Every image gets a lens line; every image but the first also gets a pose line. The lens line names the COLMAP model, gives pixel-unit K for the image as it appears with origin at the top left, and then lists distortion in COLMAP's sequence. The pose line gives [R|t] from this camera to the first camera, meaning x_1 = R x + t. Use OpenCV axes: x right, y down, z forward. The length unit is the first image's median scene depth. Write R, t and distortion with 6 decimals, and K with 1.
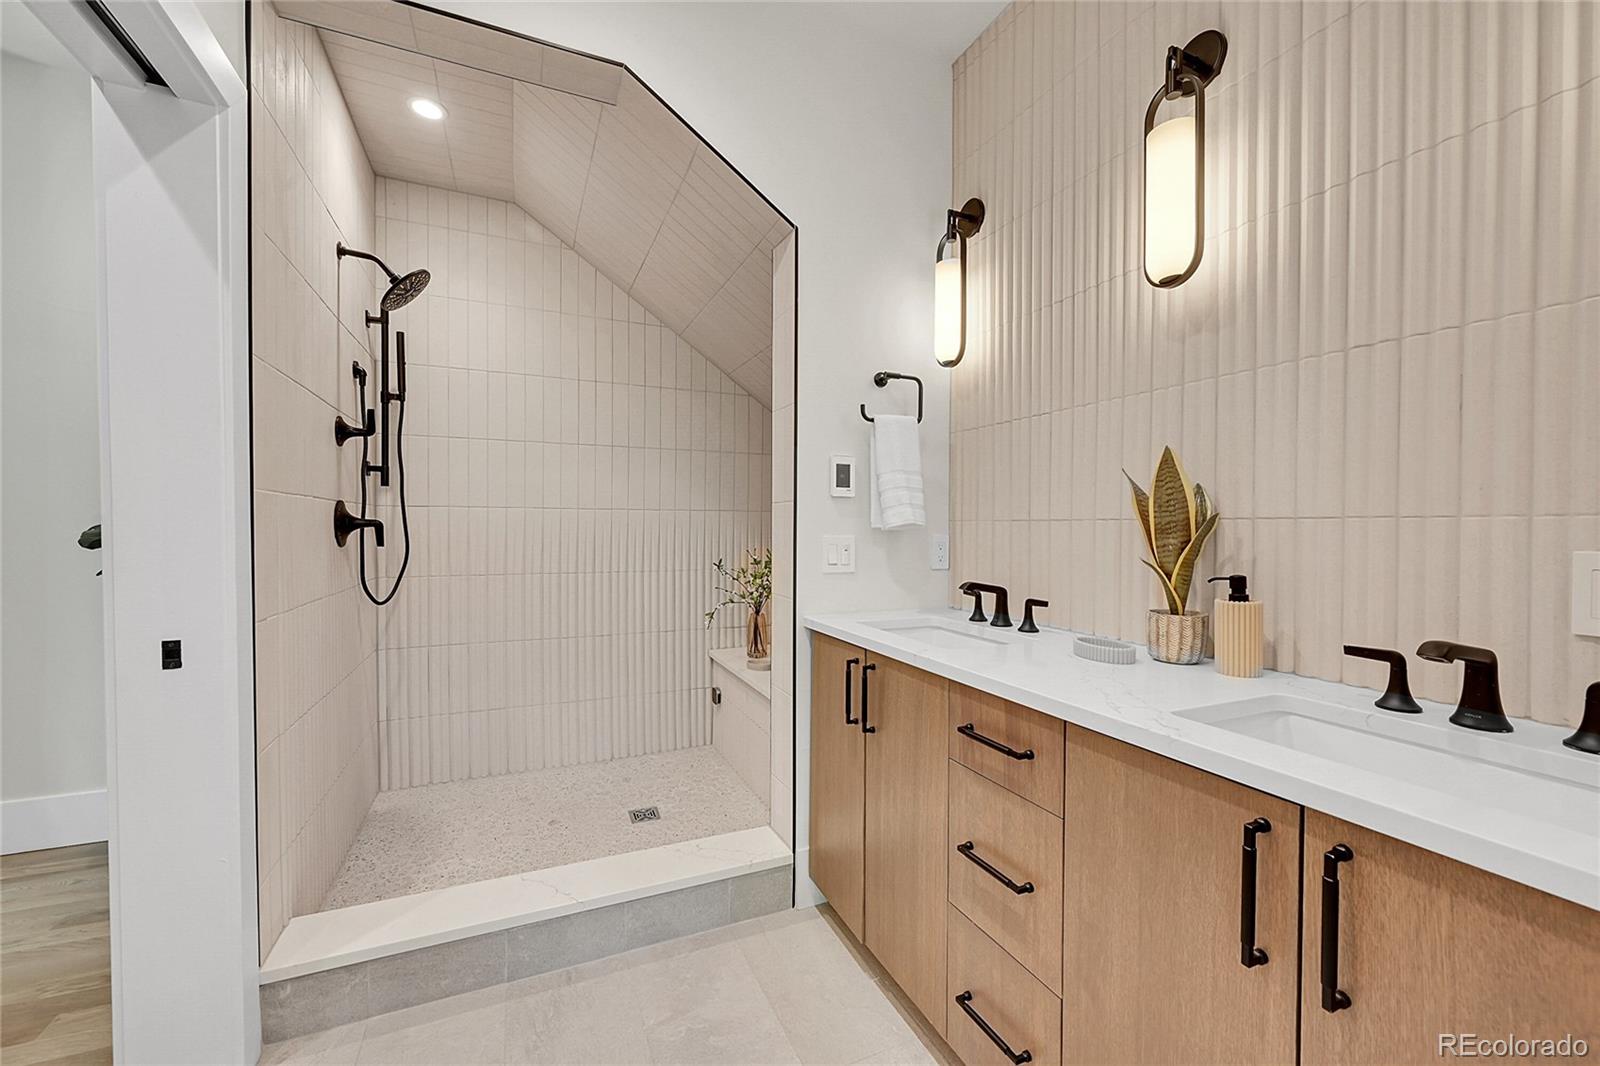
lens RADIAL K [[633.2, 0, 796.3], [0, 633.2, 537.1], [0, 0, 1]] dist [-0.000605, -0.000021]
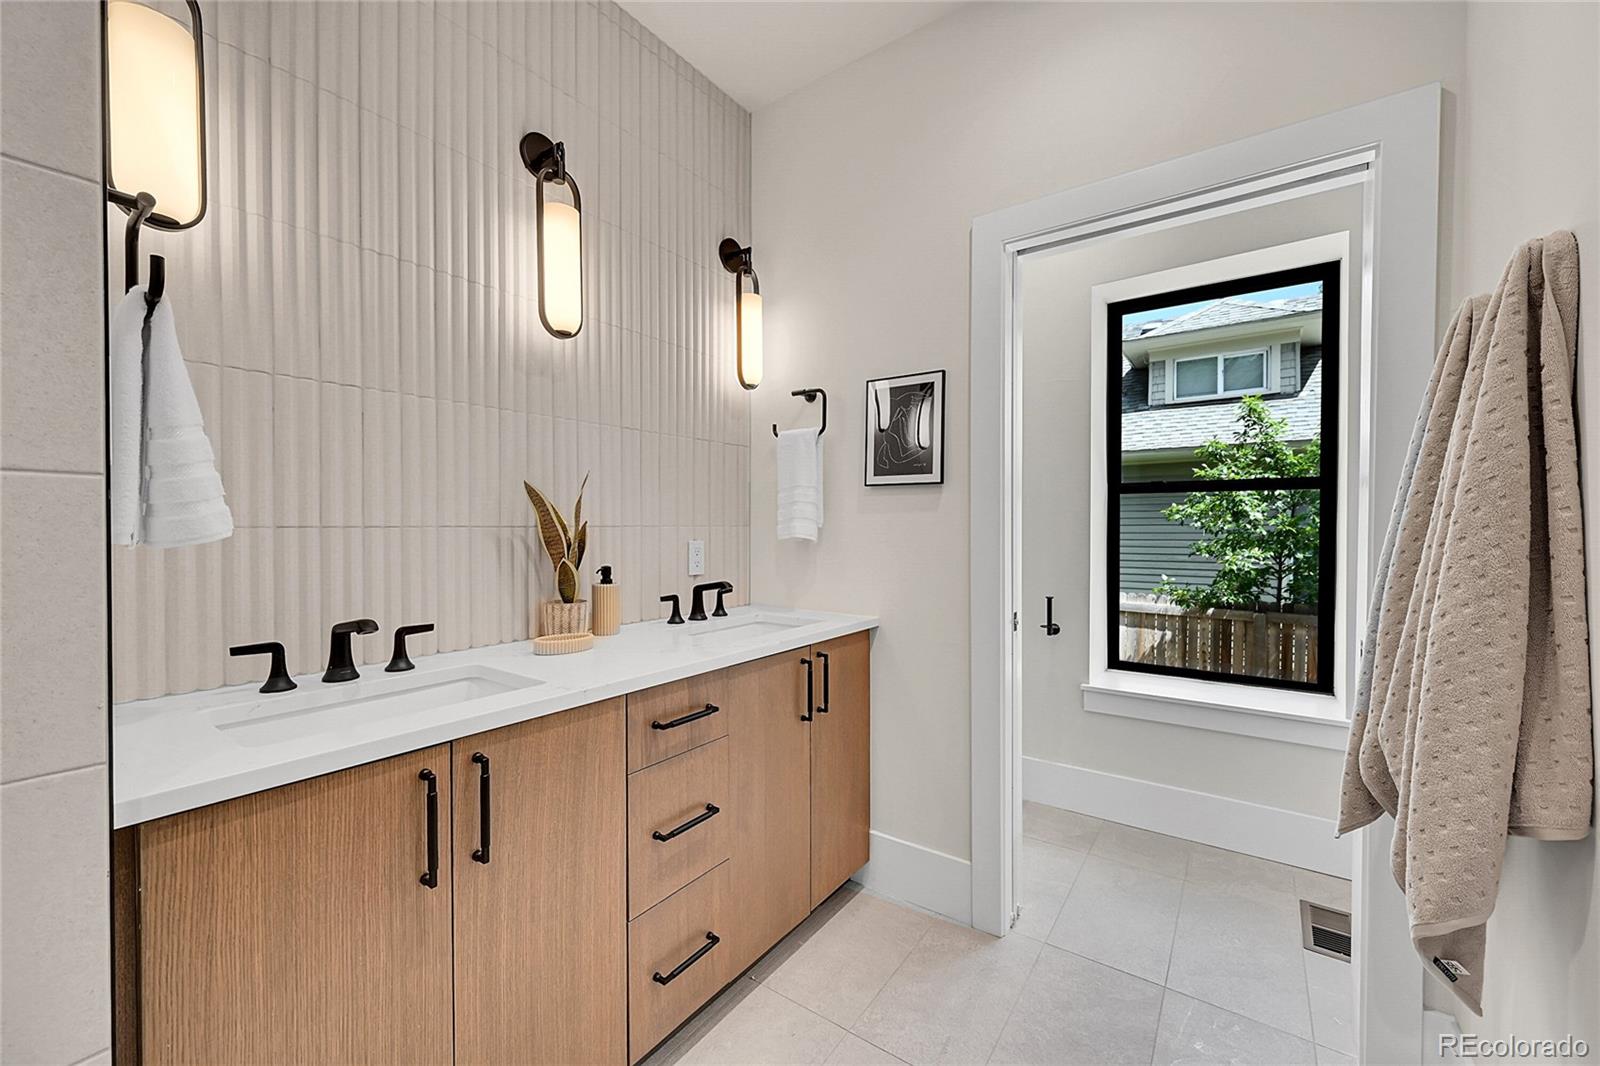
lens RADIAL K [[633.2, 0, 796.7], [0, 633.2, 527.1], [0, 0, 1]] dist [-0.000605, -0.000021]
pose [[-0.501666, -0.013845, 0.864950, -0.772447], [0.006171, 0.999789, 0.019583, -0.054554], [-0.865039, 0.015162, -0.501475, 1.331163]]
